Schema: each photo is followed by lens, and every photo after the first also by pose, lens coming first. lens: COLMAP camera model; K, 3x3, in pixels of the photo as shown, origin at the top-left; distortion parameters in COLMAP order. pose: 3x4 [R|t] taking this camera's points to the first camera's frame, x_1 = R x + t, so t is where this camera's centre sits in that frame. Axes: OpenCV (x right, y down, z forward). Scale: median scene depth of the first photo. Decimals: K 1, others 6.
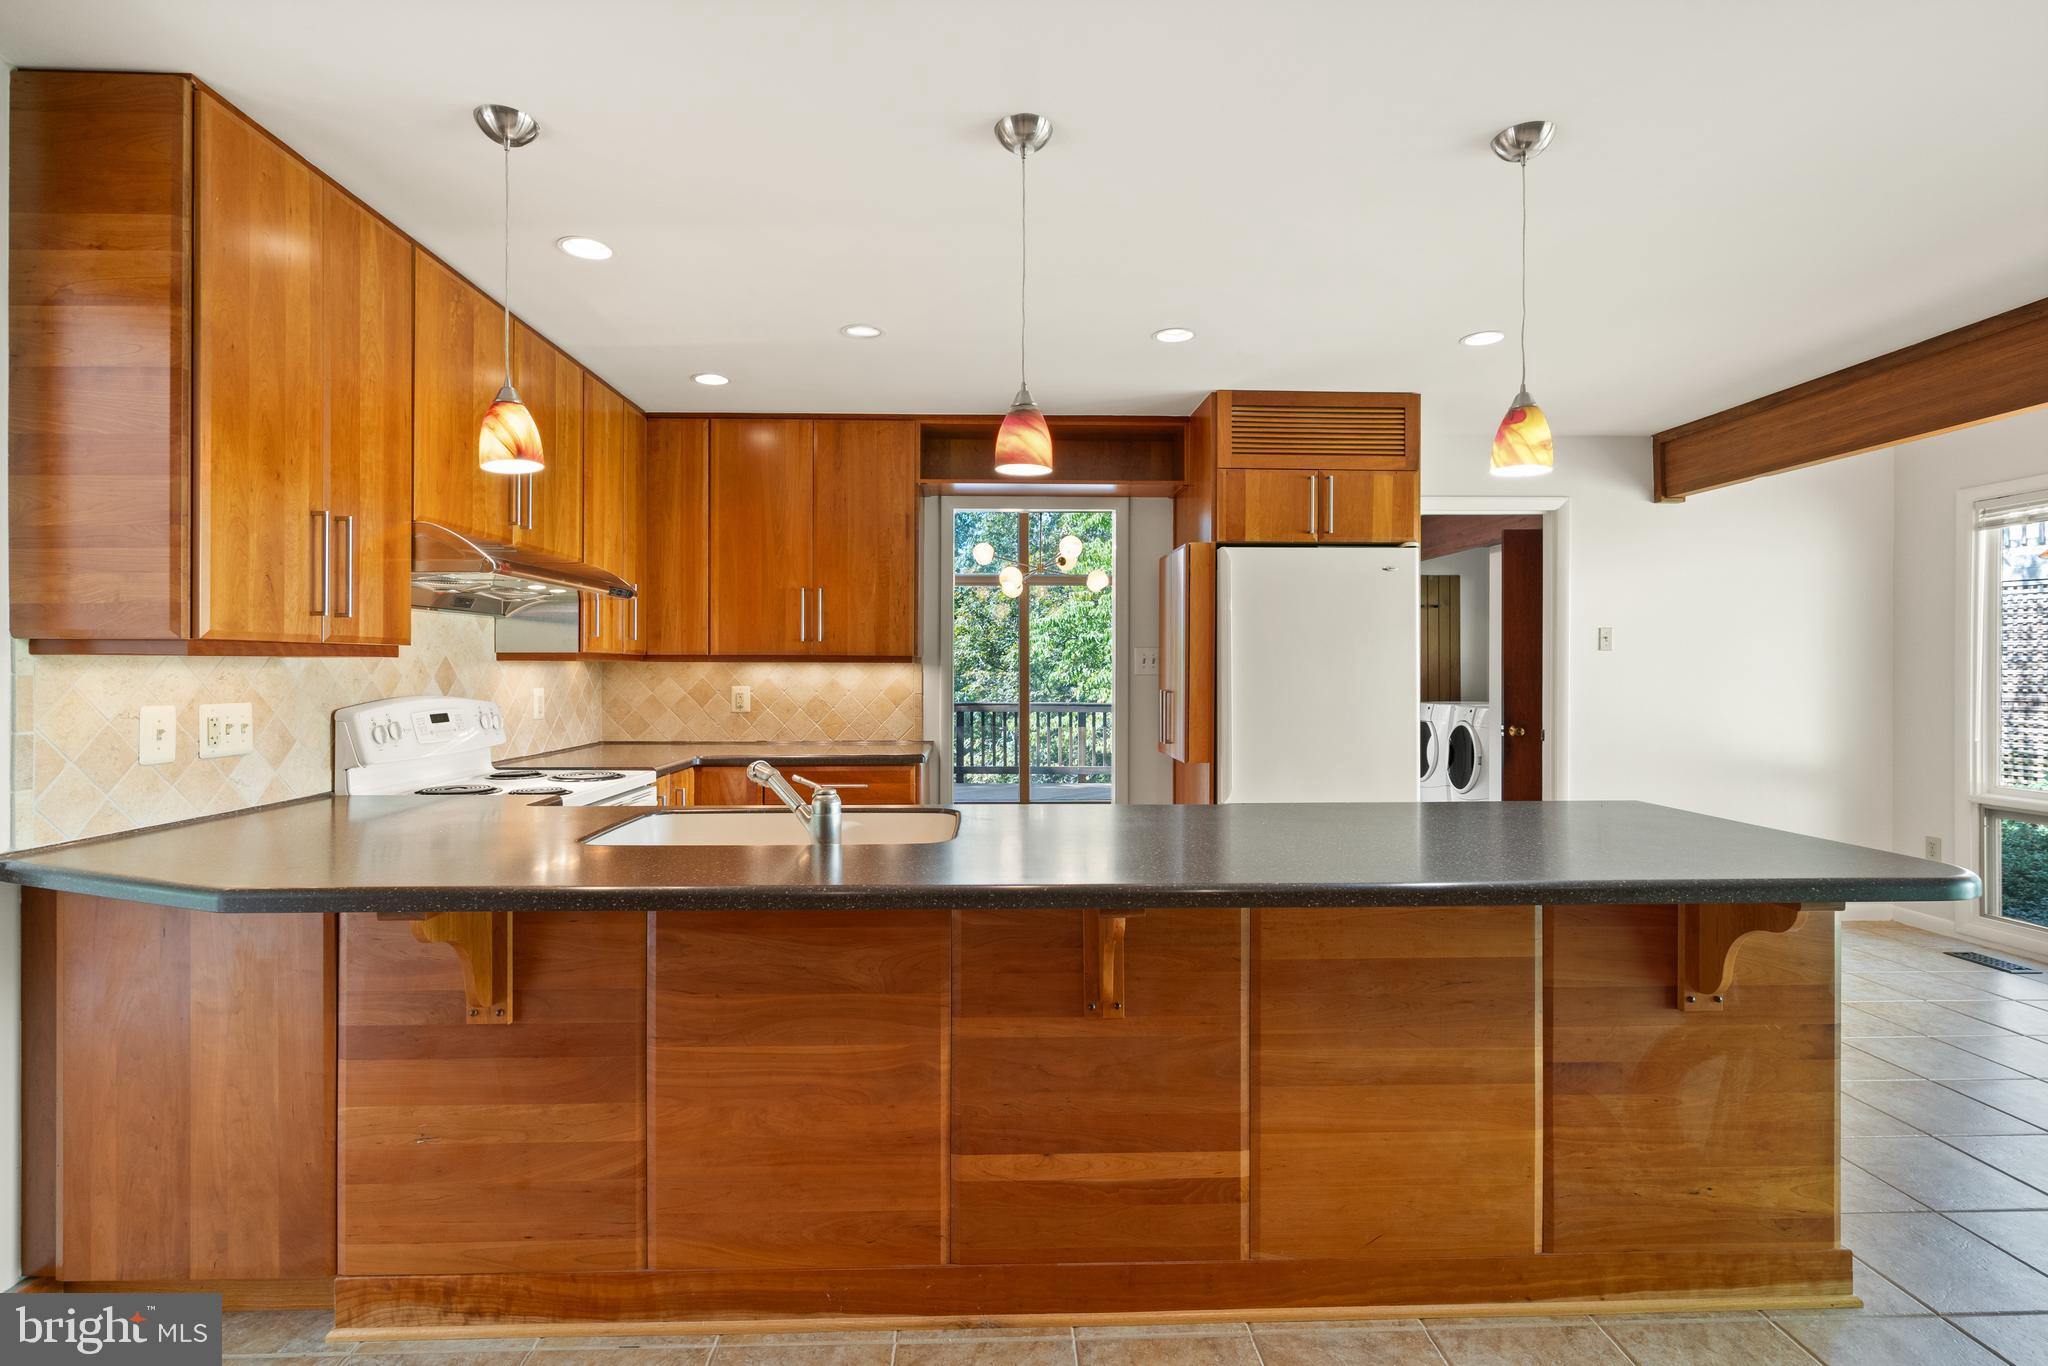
lens RADIAL K [[951.4, 0, 1011.8], [0, 951.4, 672.8], [0, 0, 1]] dist [-0.003194, 0.002954]
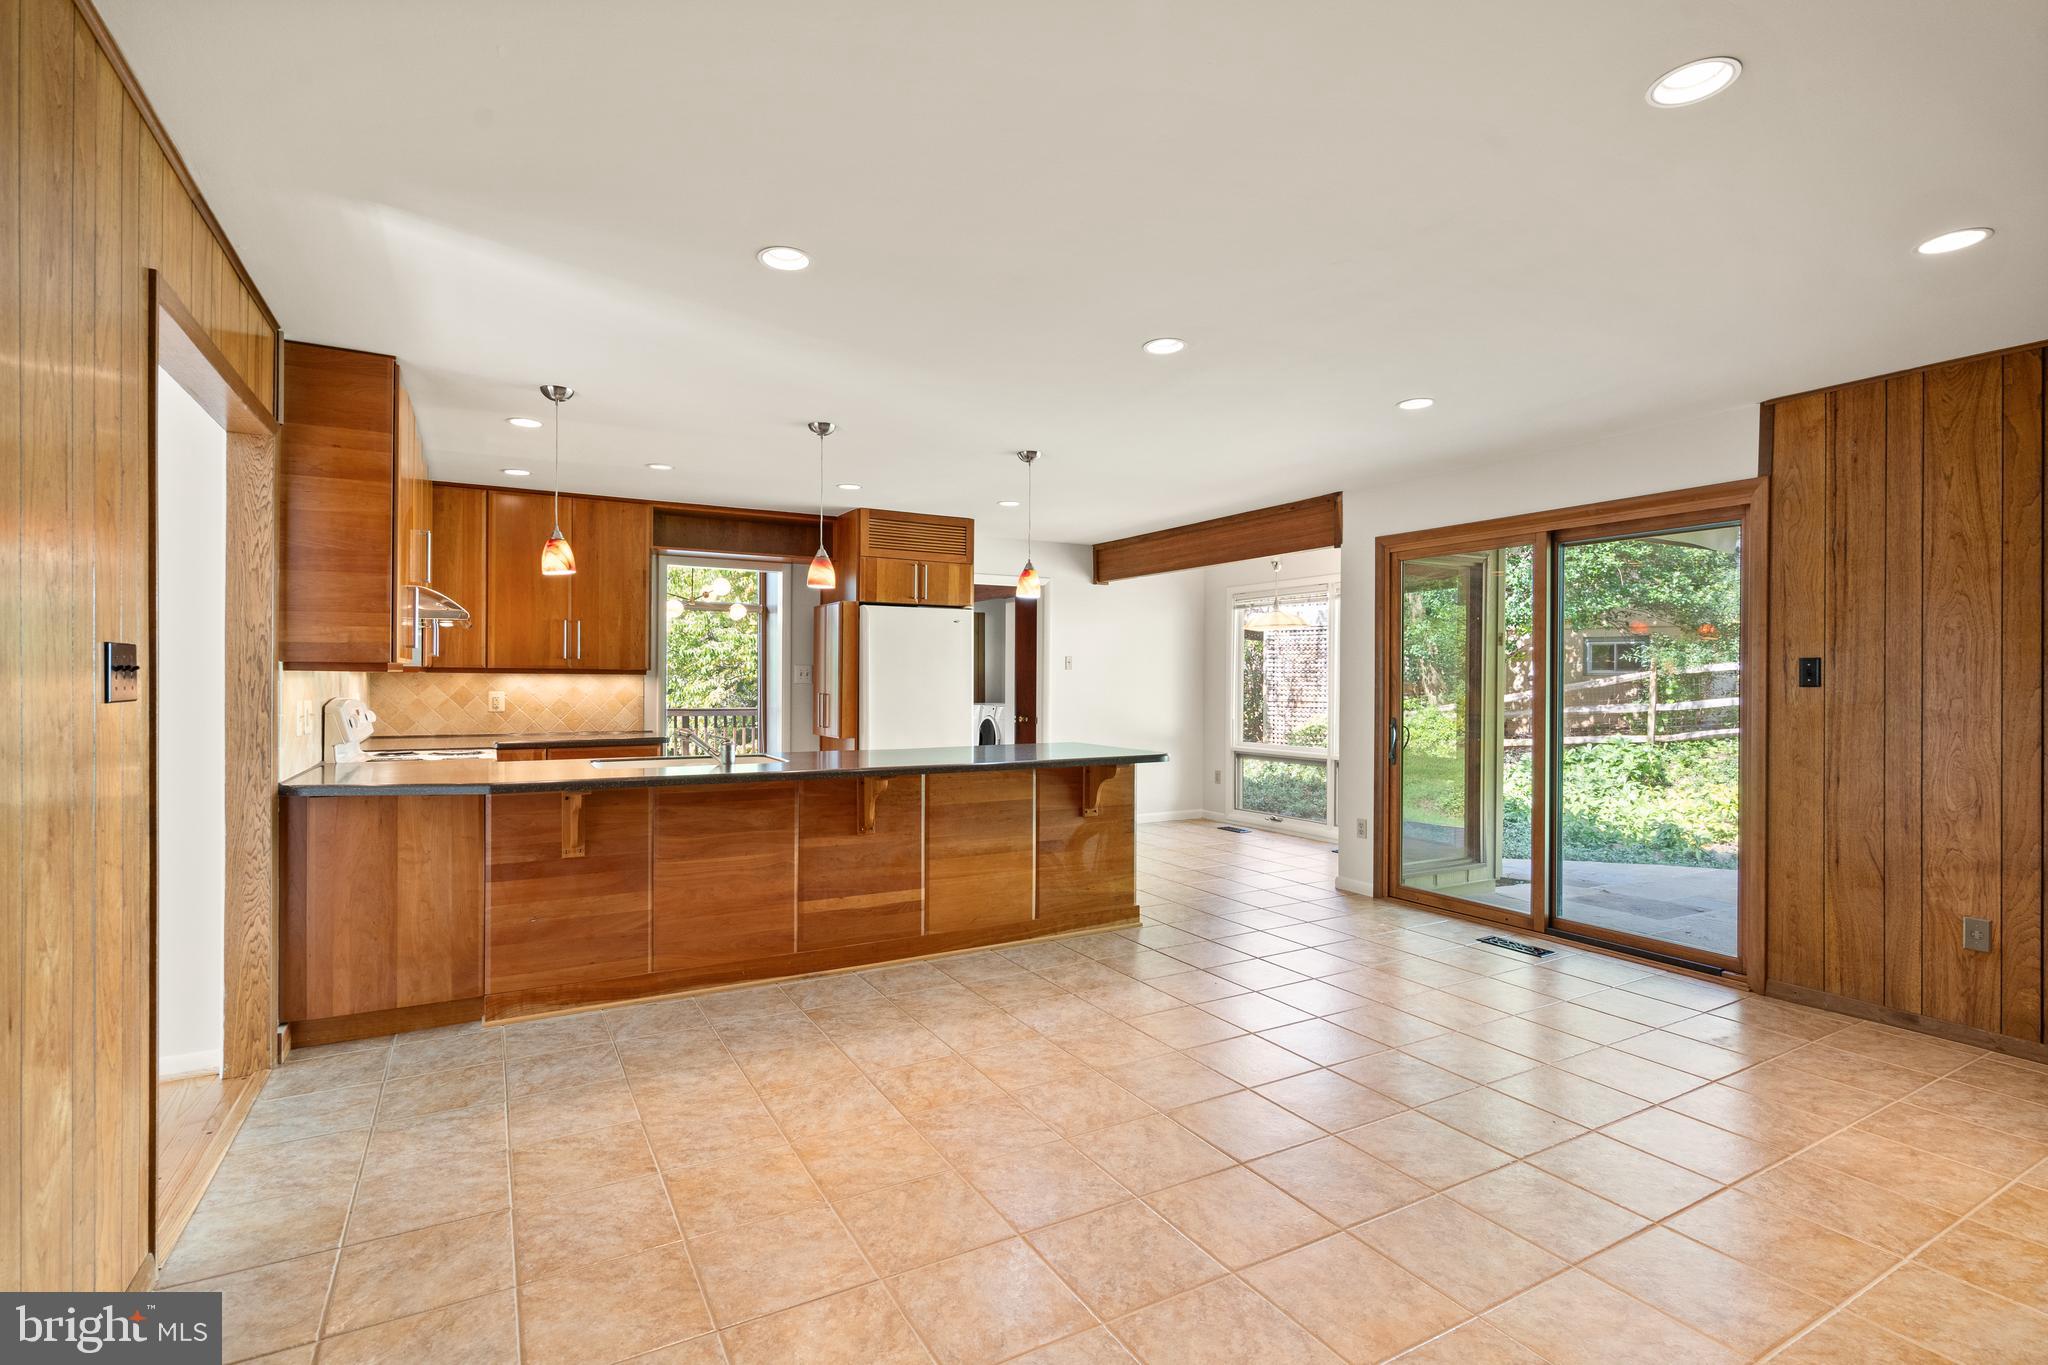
lens RADIAL K [[951.4, 0, 999.4], [0, 951.4, 679.8], [0, 0, 1]] dist [-0.003194, 0.002954]
pose [[0.891994, 0.003629, 0.452033, -0.496660], [-0.002190, 0.999991, -0.003707, 0.001685], [-0.452042, 0.002317, 0.891993, -0.896997]]
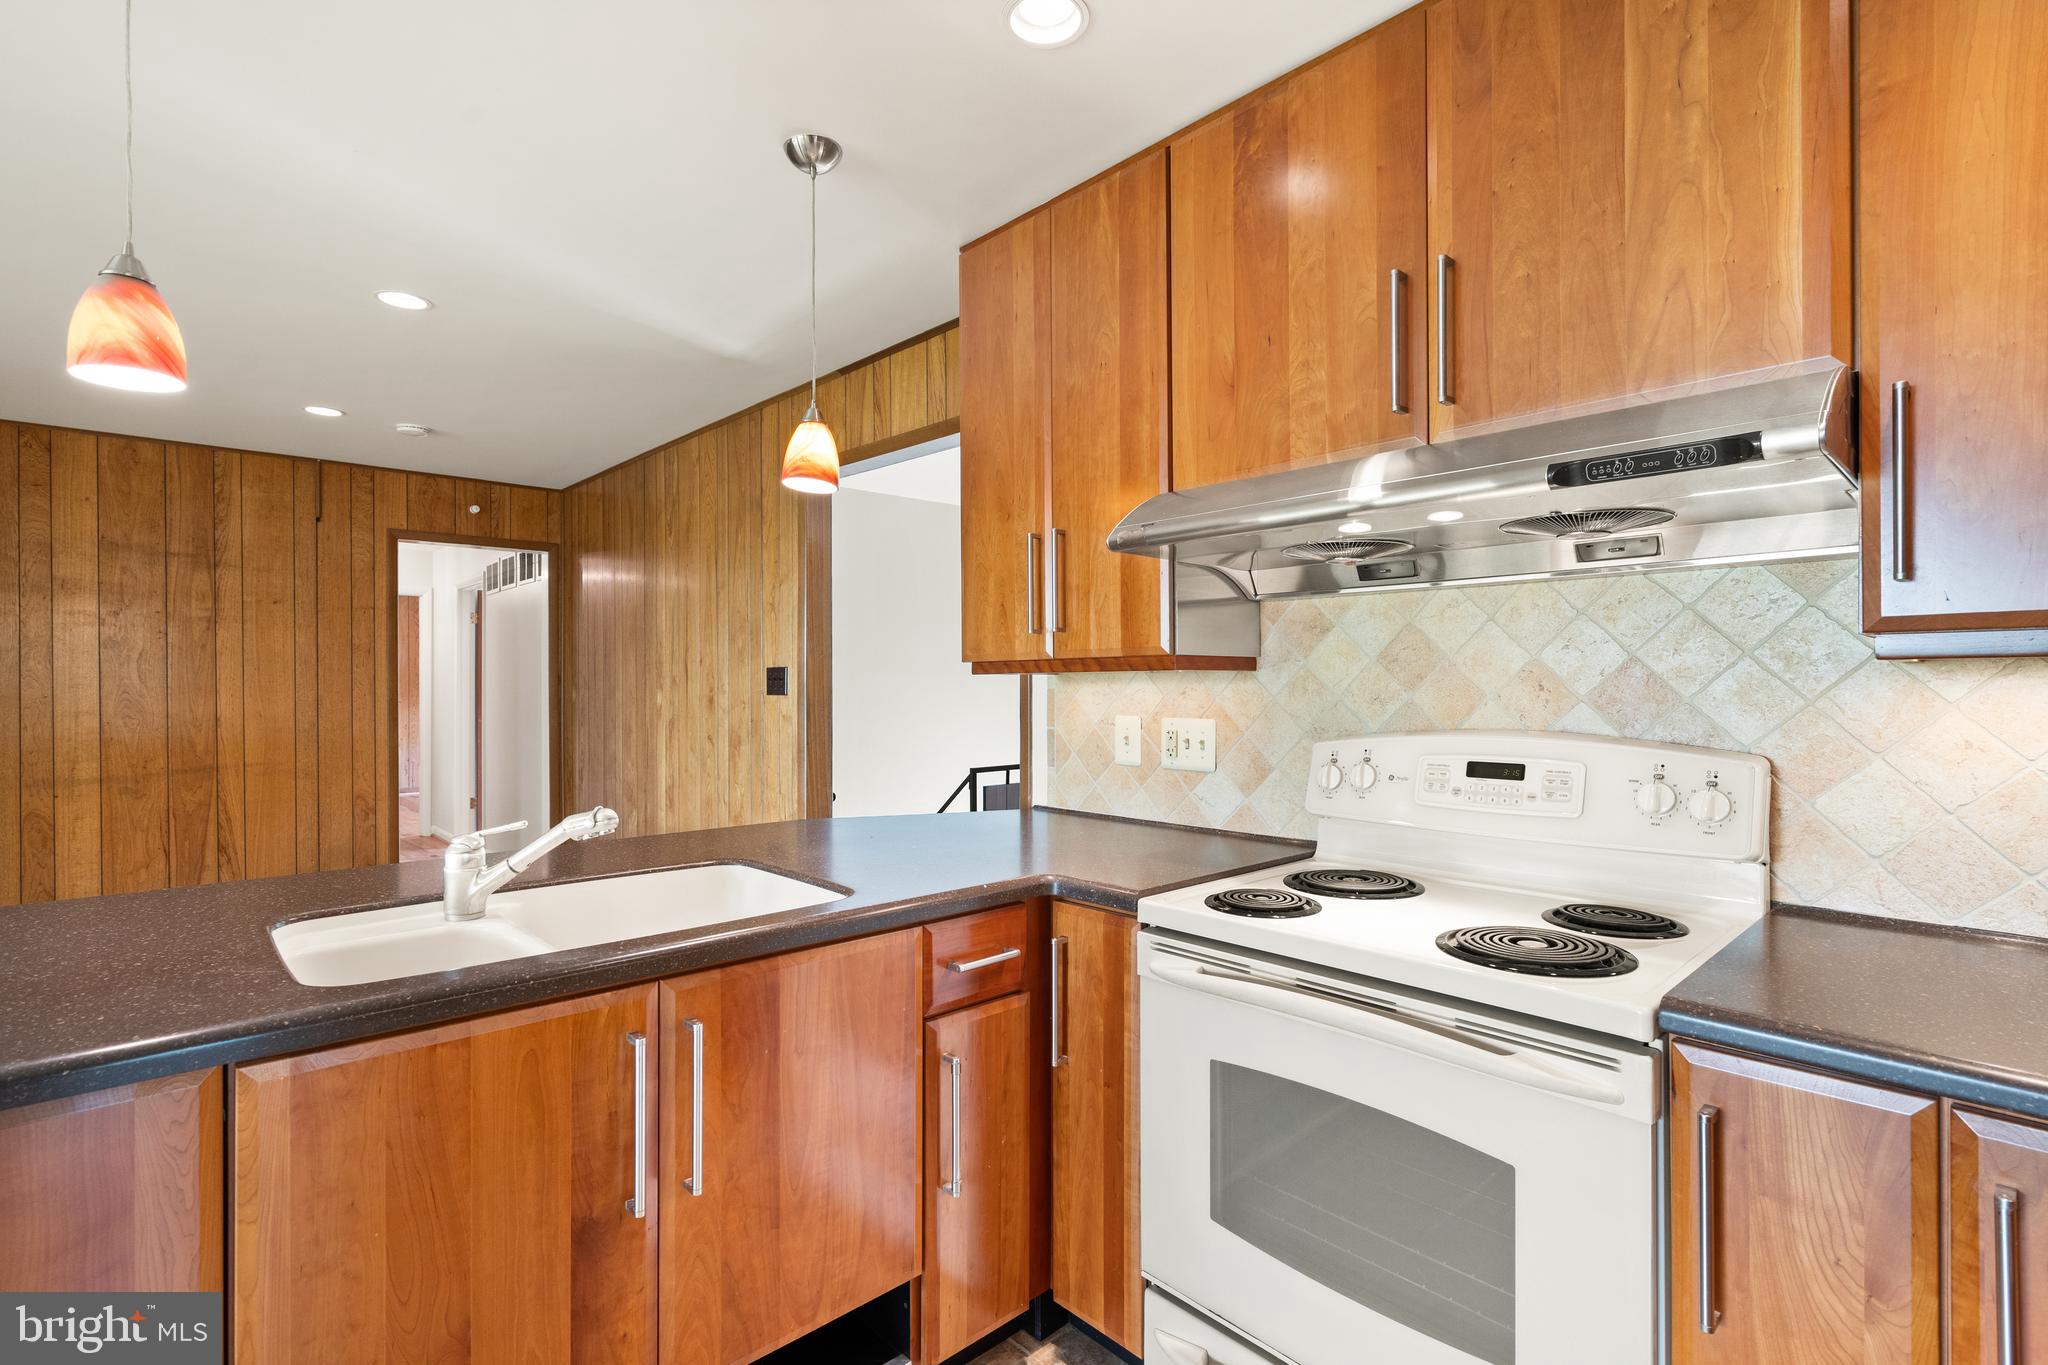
lens RADIAL K [[951.4, 0, 1011.4], [0, 951.4, 679.0], [0, 0, 1]] dist [-0.003194, 0.002954]
pose [[-0.757032, -0.003525, -0.653369, -0.019293], [-0.002010, 0.999993, -0.003067, -0.005885], [0.653375, -0.001008, -0.757034, 1.575316]]
